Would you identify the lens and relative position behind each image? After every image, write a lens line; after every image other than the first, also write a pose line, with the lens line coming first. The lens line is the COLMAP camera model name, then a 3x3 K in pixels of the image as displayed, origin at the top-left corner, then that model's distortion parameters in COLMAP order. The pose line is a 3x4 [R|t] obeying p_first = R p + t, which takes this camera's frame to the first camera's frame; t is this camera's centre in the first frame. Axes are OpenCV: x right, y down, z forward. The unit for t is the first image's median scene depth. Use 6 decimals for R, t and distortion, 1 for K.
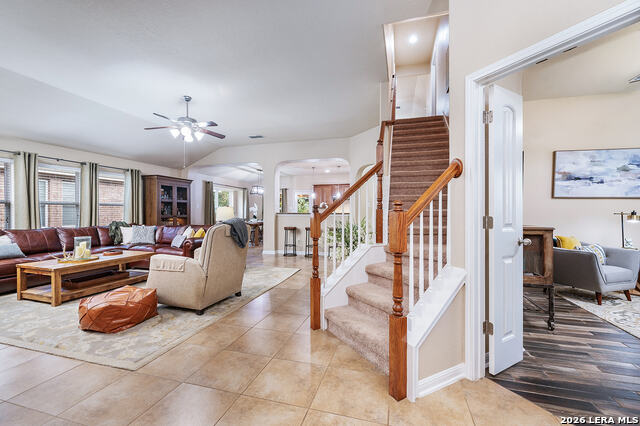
lens RADIAL K [[270.3, 0, 320.0], [0, 270.3, 213.0], [0, 0, 1]] dist [-0.000350, 0.000013]
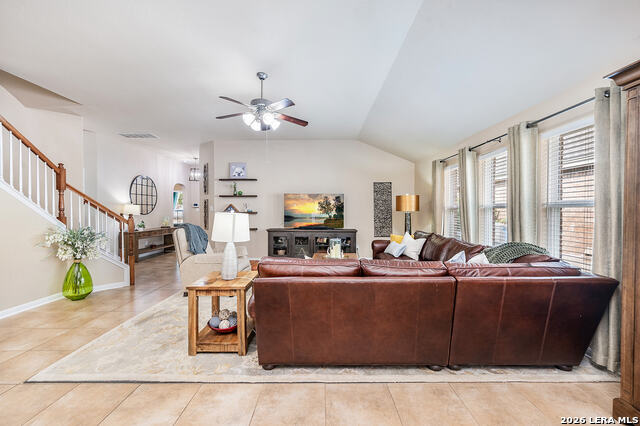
lens RADIAL K [[254.2, 0, 320.0], [0, 254.2, 213.0], [0, 0, 1]] dist [0.000098, -0.000229]
pose [[-0.960425, 0.004561, -0.278500, -0.378329], [0.001900, 0.999950, 0.009823, -0.023457], [0.278531, 0.008905, -0.960386, 1.496263]]
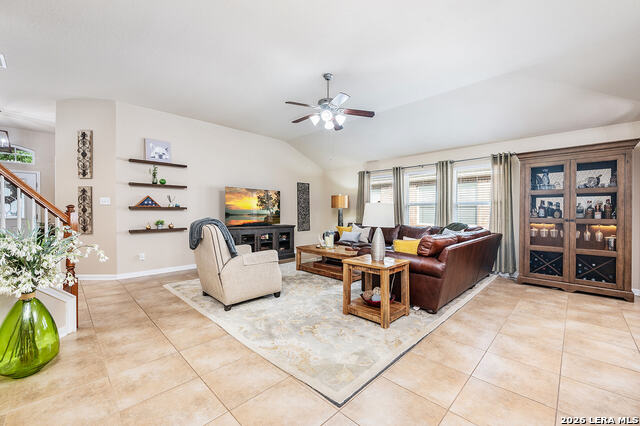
lens RADIAL K [[257.7, 0, 320.0], [0, 257.7, 213.0], [0, 0, 1]] dist [-0.000864, -0.000017]
pose [[-0.478832, 0.005076, -0.877892, 0.190717], [-0.003611, 0.999963, 0.007751, -0.004615], [0.877899, 0.006882, -0.478796, 1.158012]]
